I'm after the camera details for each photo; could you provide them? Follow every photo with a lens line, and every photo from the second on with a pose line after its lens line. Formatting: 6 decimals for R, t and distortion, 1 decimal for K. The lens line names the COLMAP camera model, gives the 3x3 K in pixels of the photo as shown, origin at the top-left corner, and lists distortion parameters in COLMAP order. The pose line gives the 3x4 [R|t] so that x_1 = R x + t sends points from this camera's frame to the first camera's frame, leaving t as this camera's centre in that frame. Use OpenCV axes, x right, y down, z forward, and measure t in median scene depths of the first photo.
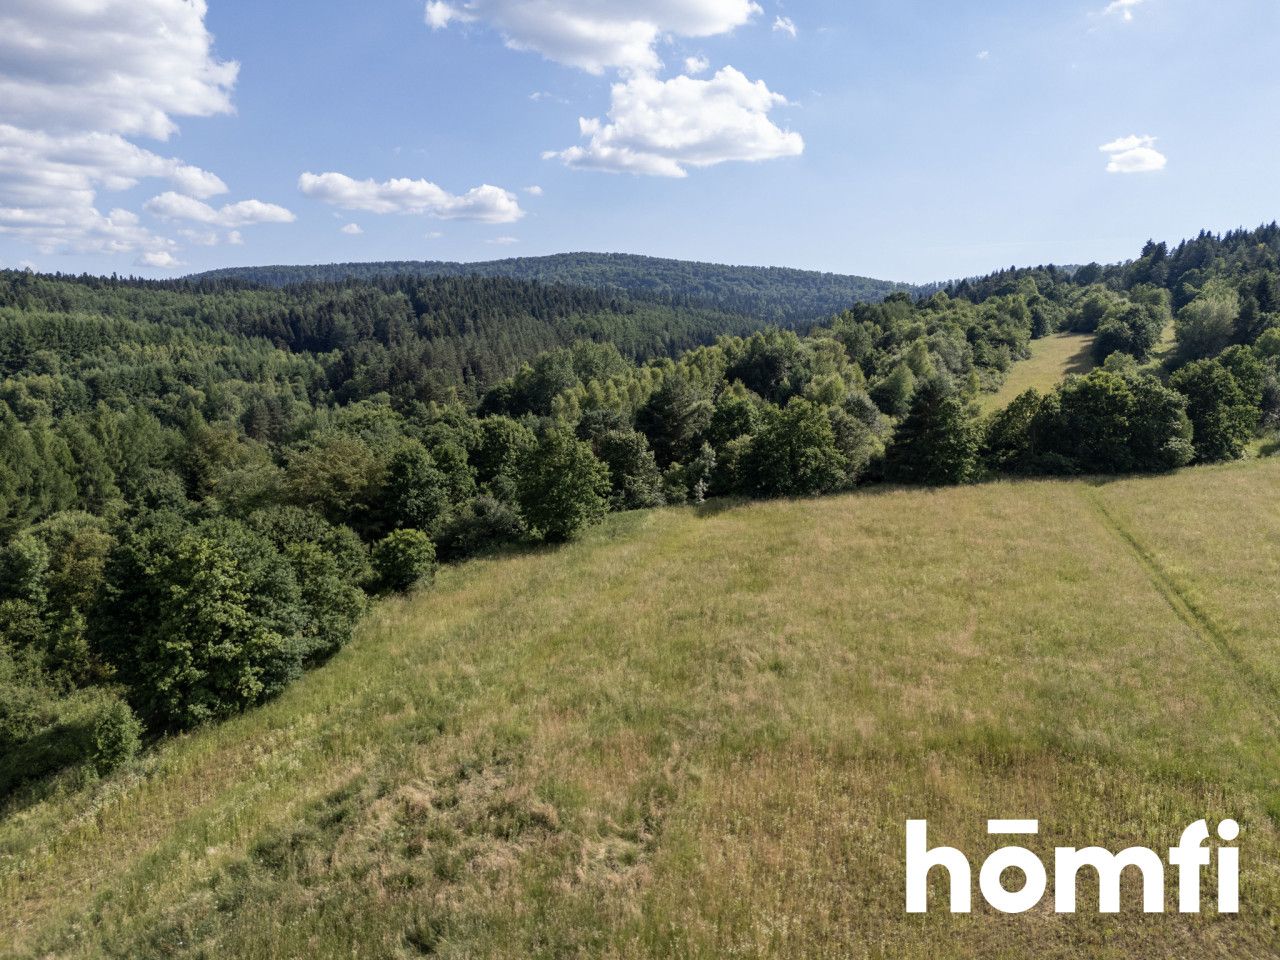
lens RADIAL K [[927.6, 0, 640.0], [0, 927.6, 480.0], [0, 0, 1]] dist [0.147492, -0.240246]
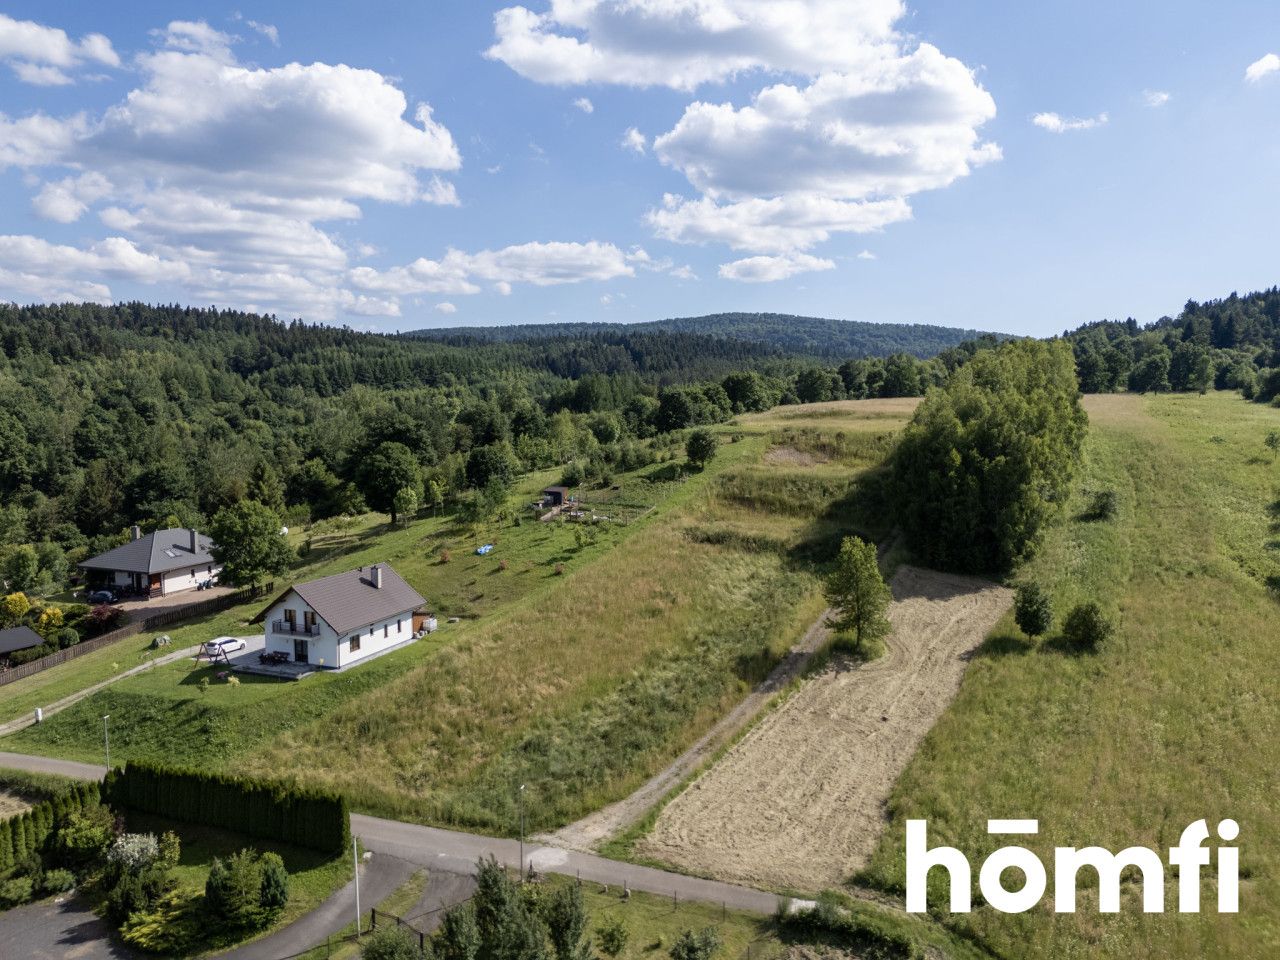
lens RADIAL K [[936.7, 0, 641.4], [0, 936.7, 485.8], [0, 0, 1]] dist [0.074167, -0.078210]
pose [[0.989412, 0.020051, -0.143742, -0.076765], [-0.028239, 0.998079, -0.055149, 0.194387], [0.142360, 0.058624, 0.988077, -0.776287]]
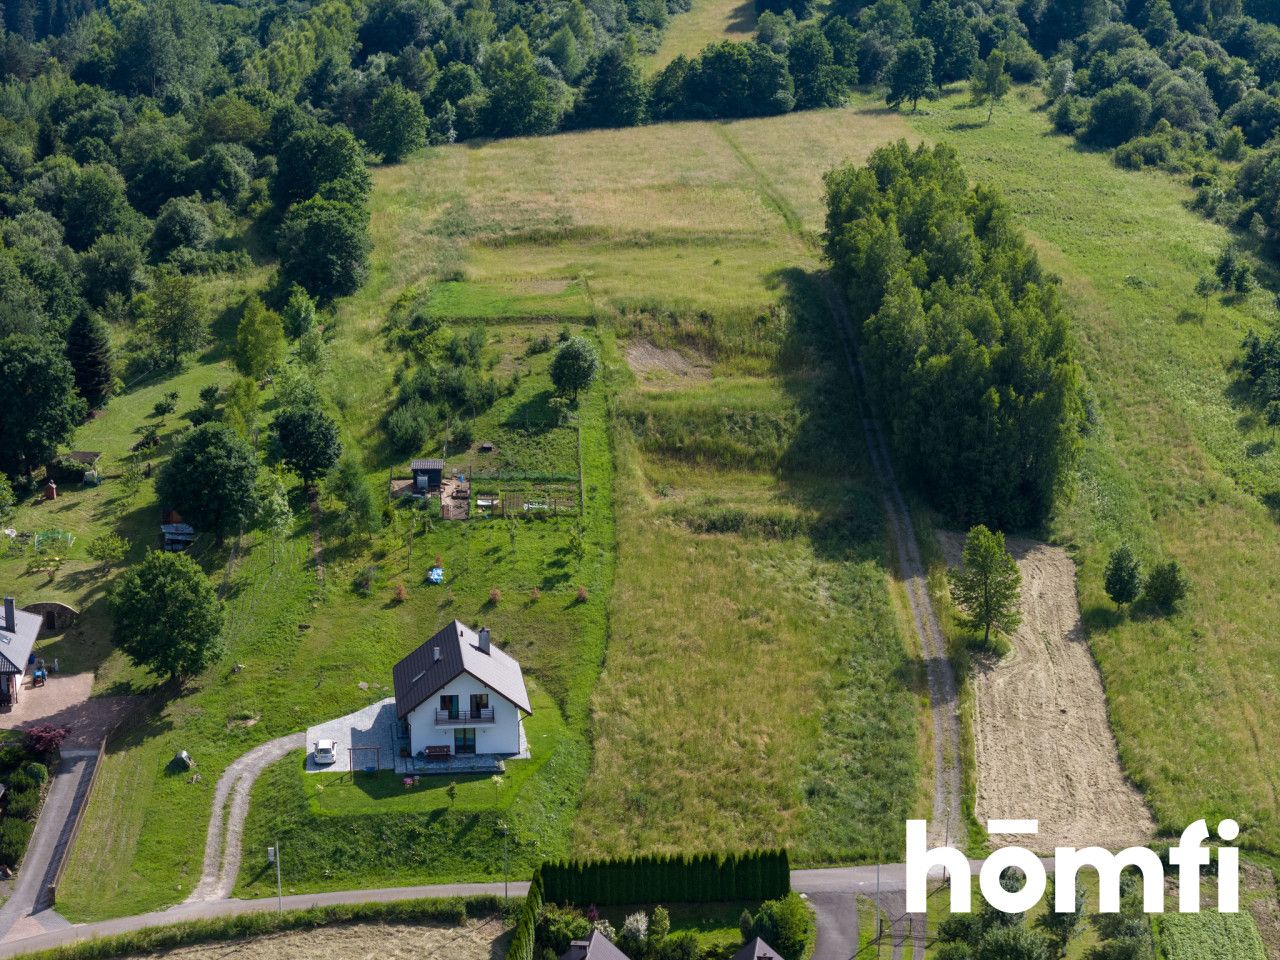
lens RADIAL K [[2561.6, 0, 674.1], [0, 2561.6, 479.1], [0, 0, 1]] dist [-0.271855, 1.688731]
pose [[0.932101, -0.073163, 0.354733, -0.457780], [0.045463, 0.995273, 0.085813, 0.095379], [-0.359335, -0.063859, 0.931021, -1.193508]]
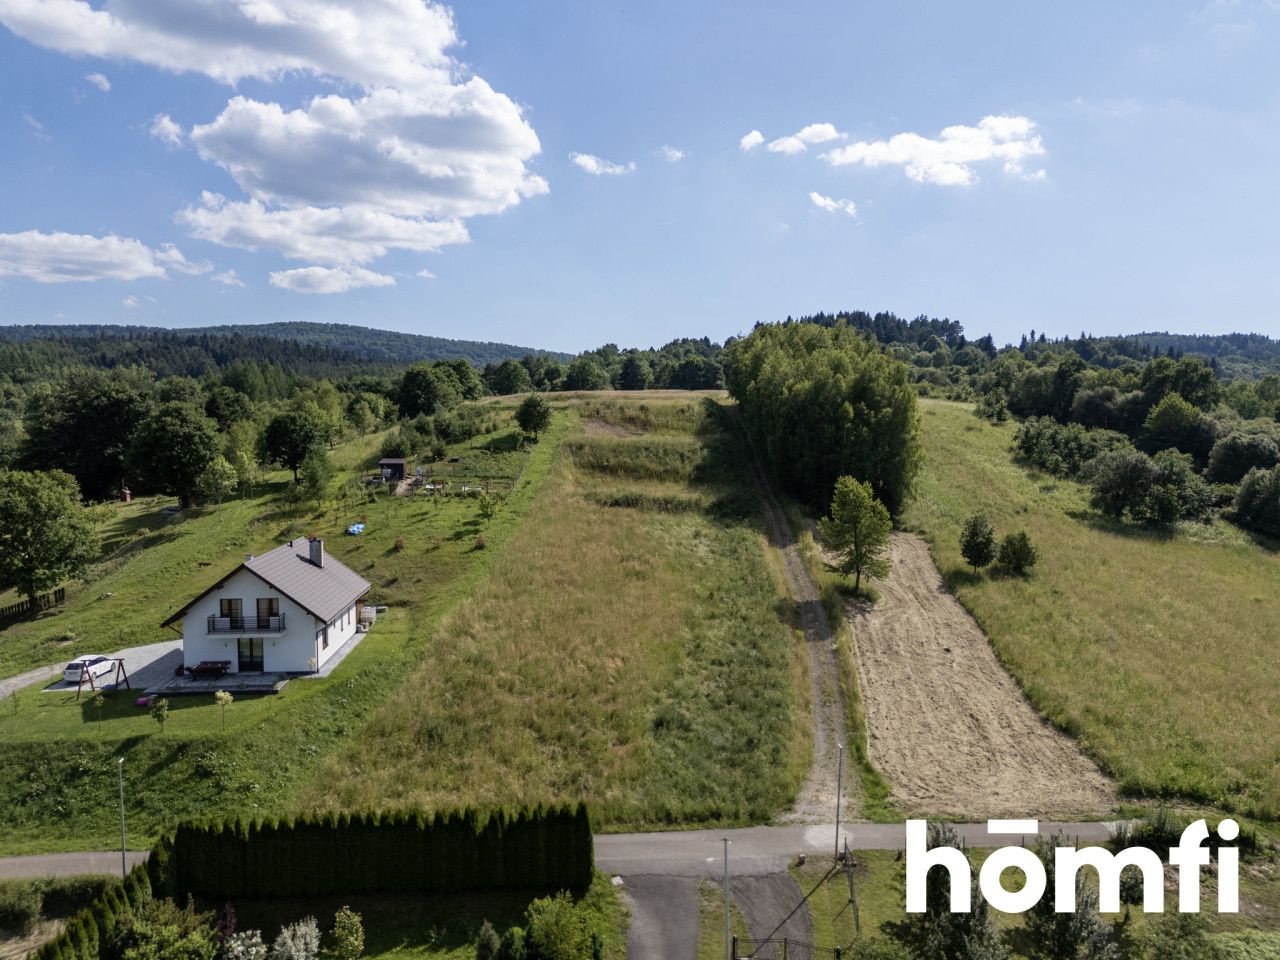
lens RADIAL K [[938.1, 0, 640.0], [0, 938.1, 480.0], [0, 0, 1]] dist [0.071545, -0.081207]
pose [[0.953697, -0.015591, 0.300364, -0.224156], [0.040568, 0.996198, -0.077099, 0.216594], [-0.298019, 0.085714, 0.950704, -0.716561]]
